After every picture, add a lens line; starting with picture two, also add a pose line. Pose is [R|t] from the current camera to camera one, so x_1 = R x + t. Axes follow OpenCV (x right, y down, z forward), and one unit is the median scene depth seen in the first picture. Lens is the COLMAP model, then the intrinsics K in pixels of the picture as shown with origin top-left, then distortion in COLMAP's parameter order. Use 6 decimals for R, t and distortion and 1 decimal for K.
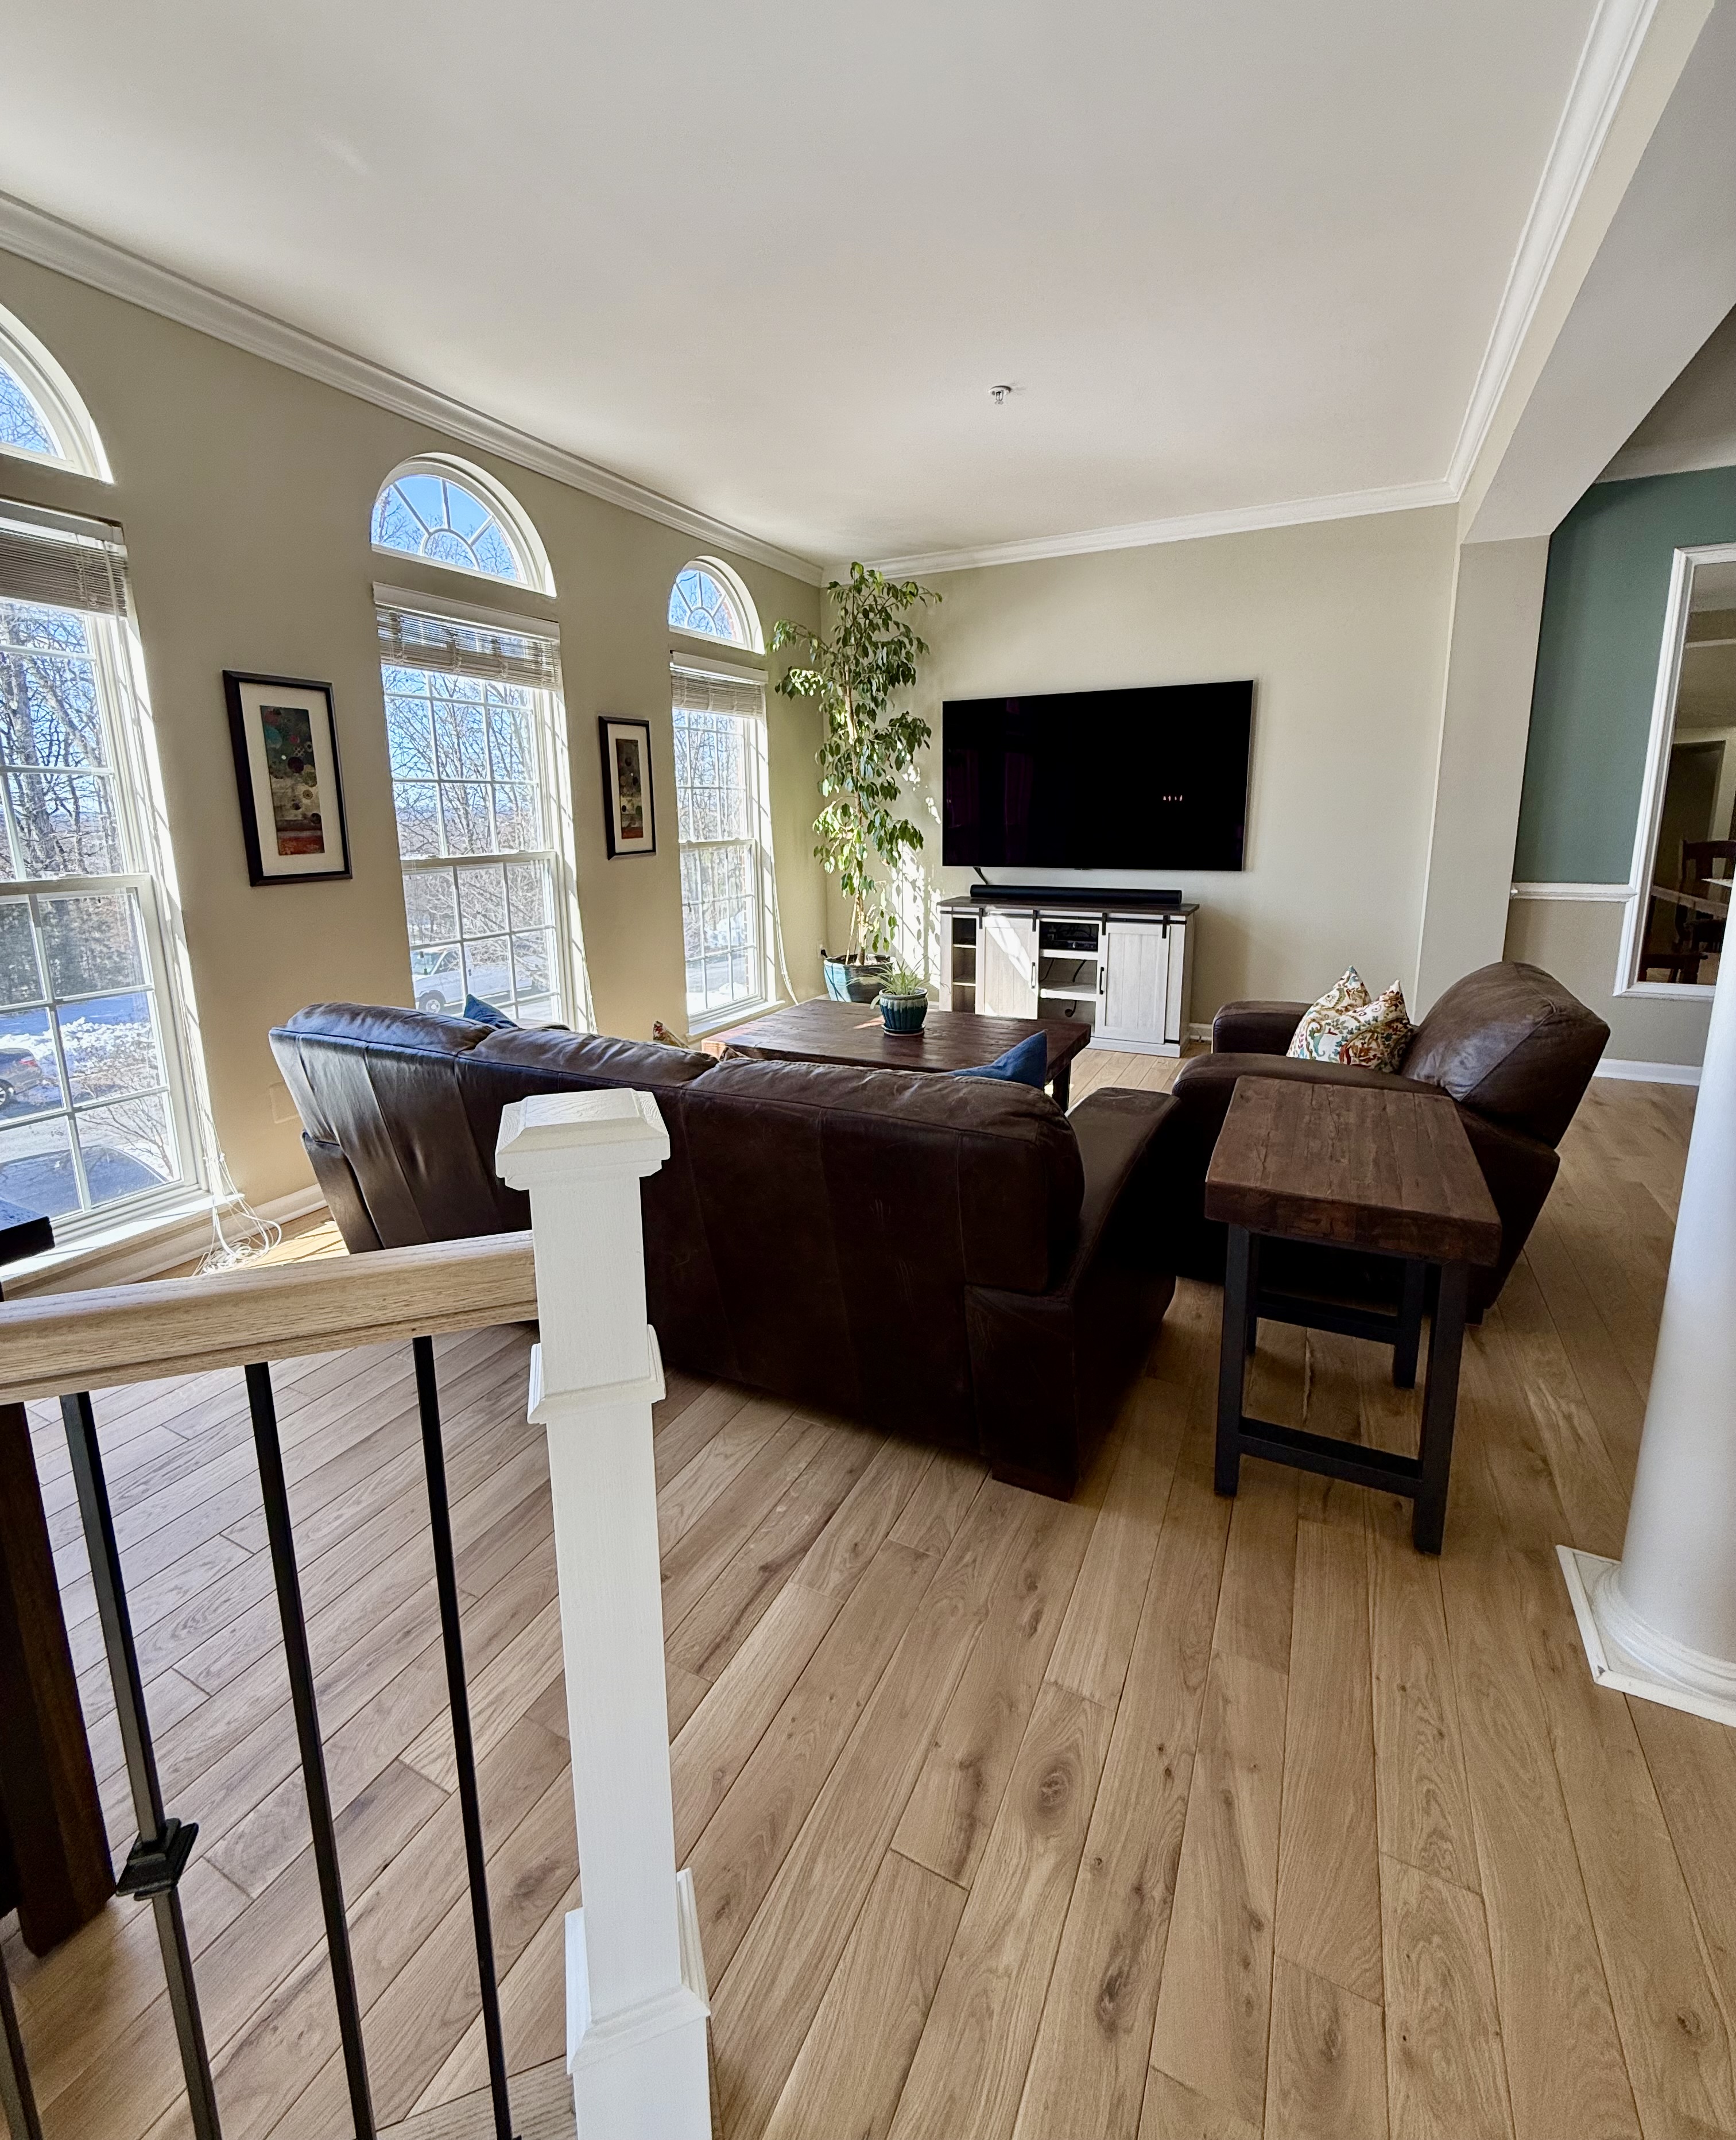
lens RADIAL K [[921.9, 0, 867.7], [0, 921.9, 979.8], [0, 0, 1]] dist [-0.004831, 0.000439]
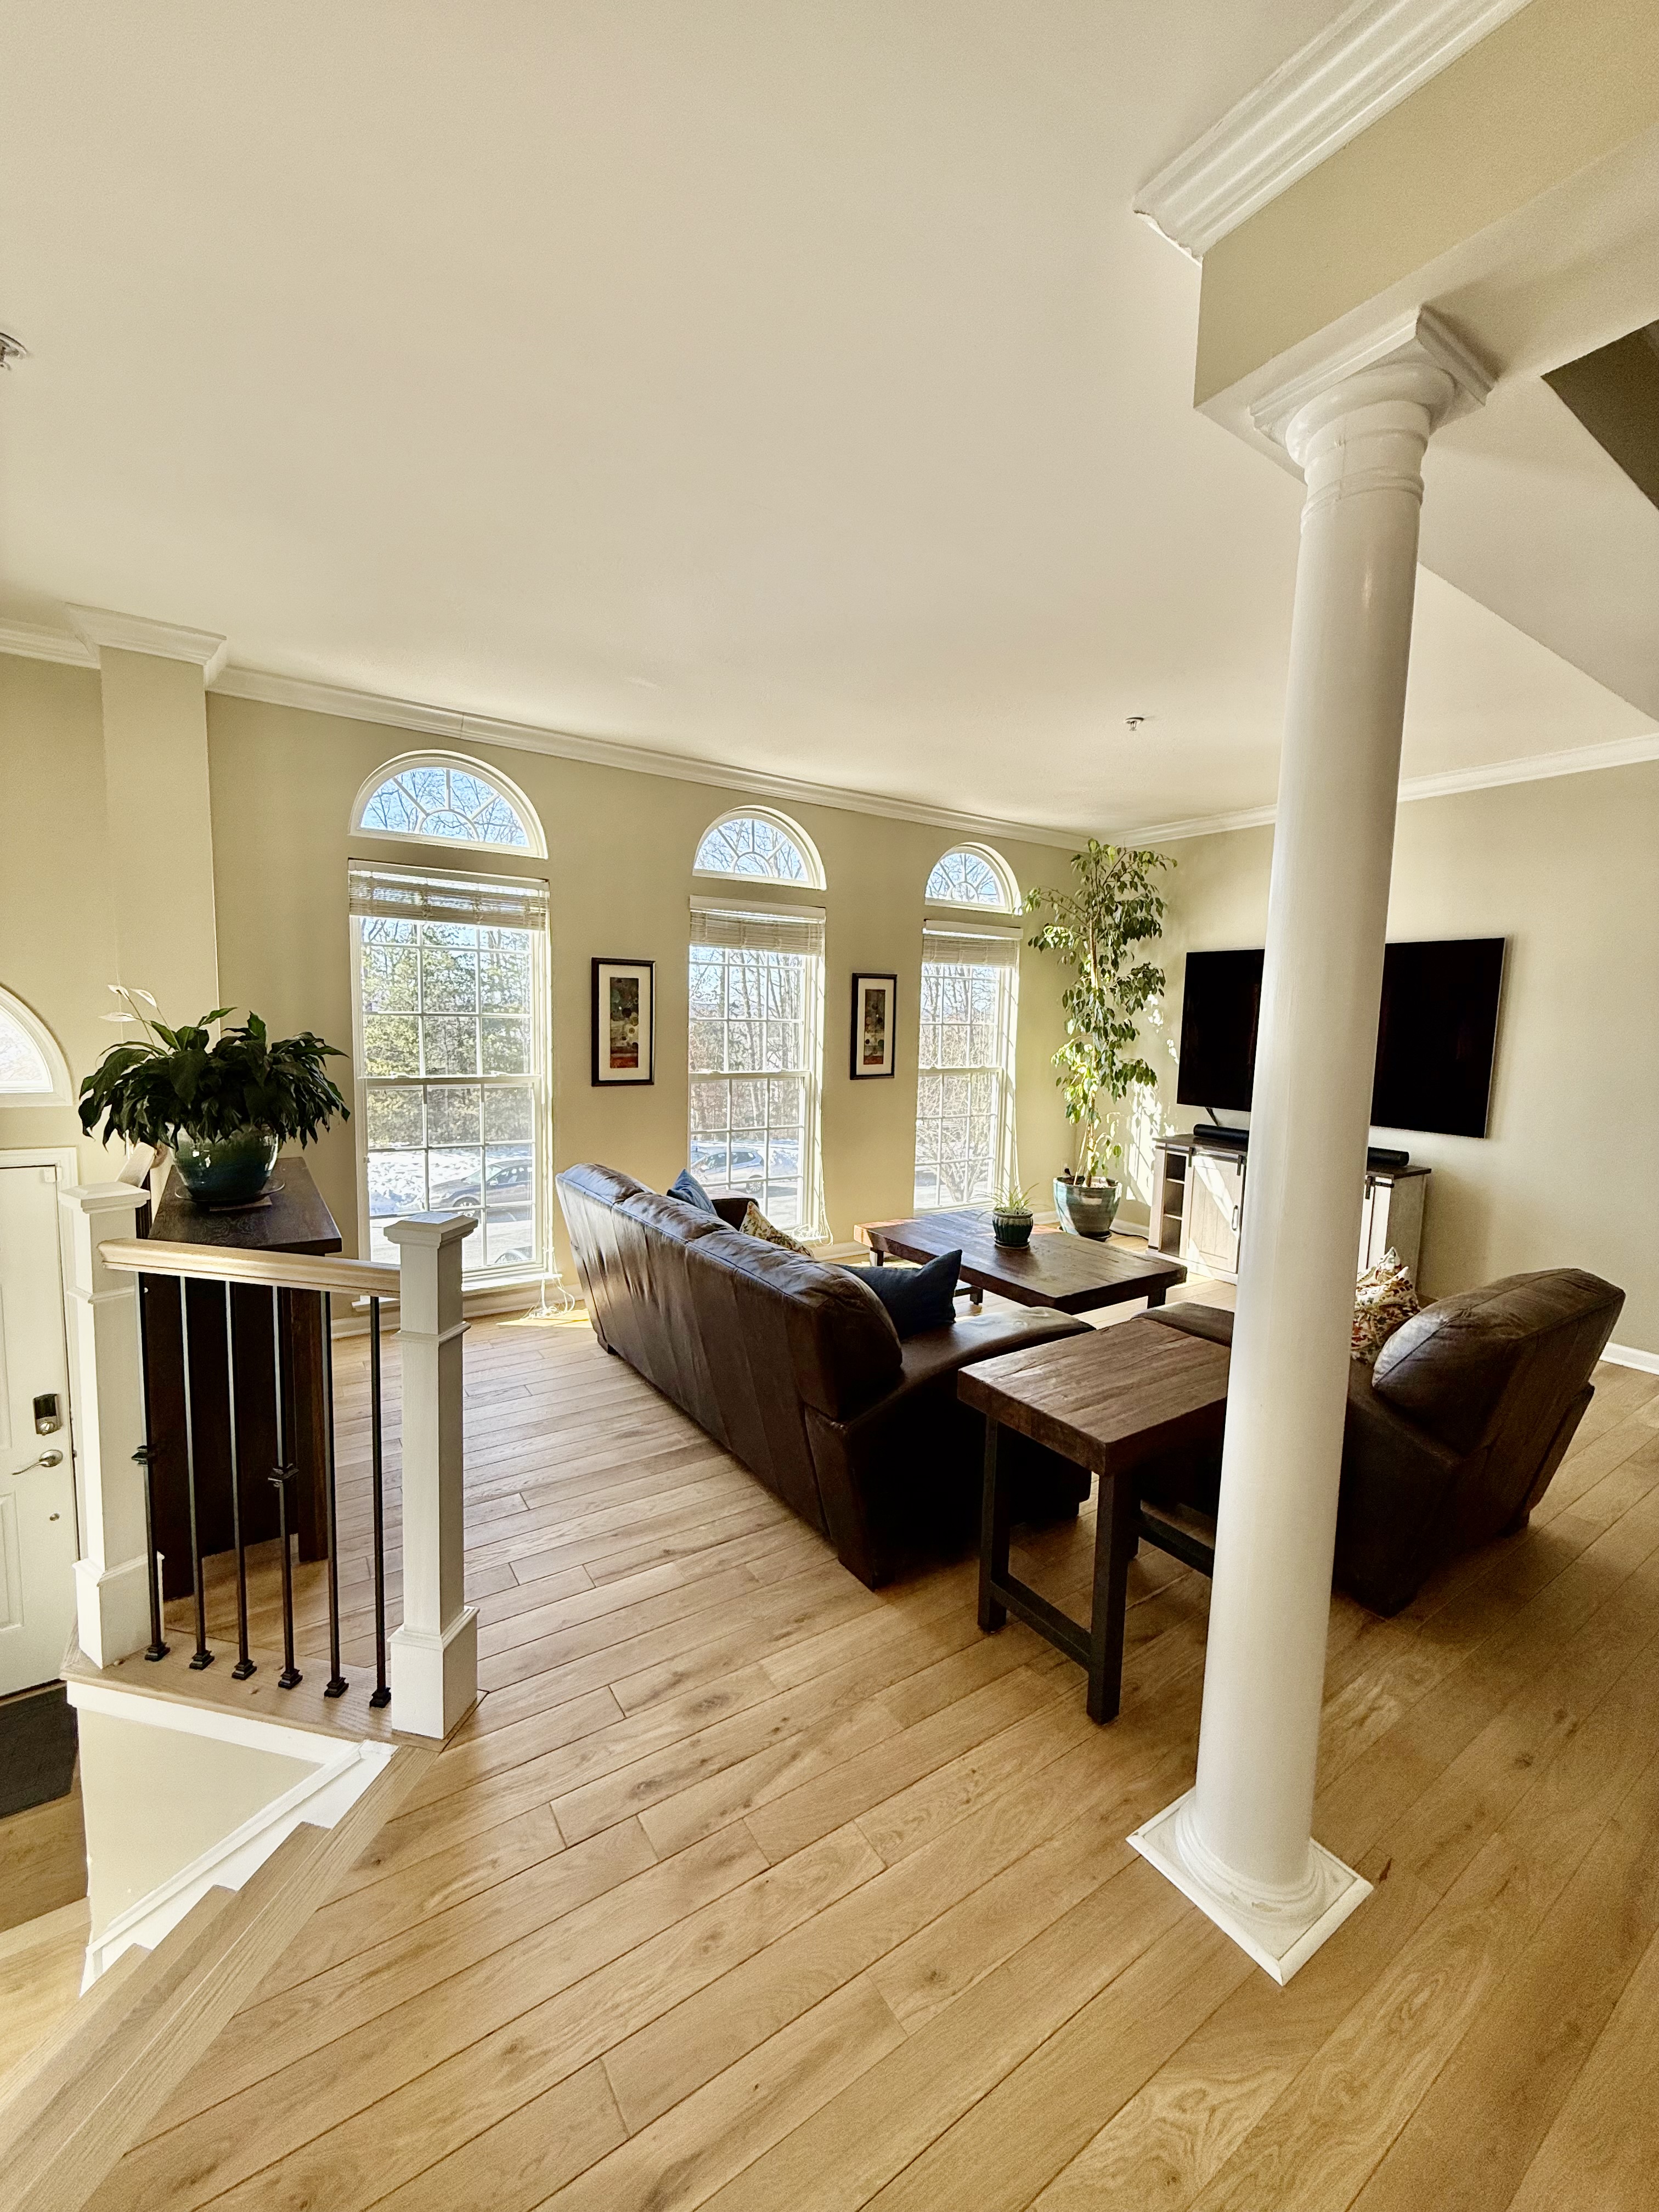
lens RADIAL K [[882.0, 0, 830.3], [0, 882.0, 1101.0], [0, 0, 1]] dist [-0.000921, 0.000402]
pose [[0.870201, 0.083964, -0.485489, 0.461071], [-0.124746, 0.990813, -0.052238, -0.048273], [0.476643, 0.106020, 0.872681, -0.156068]]
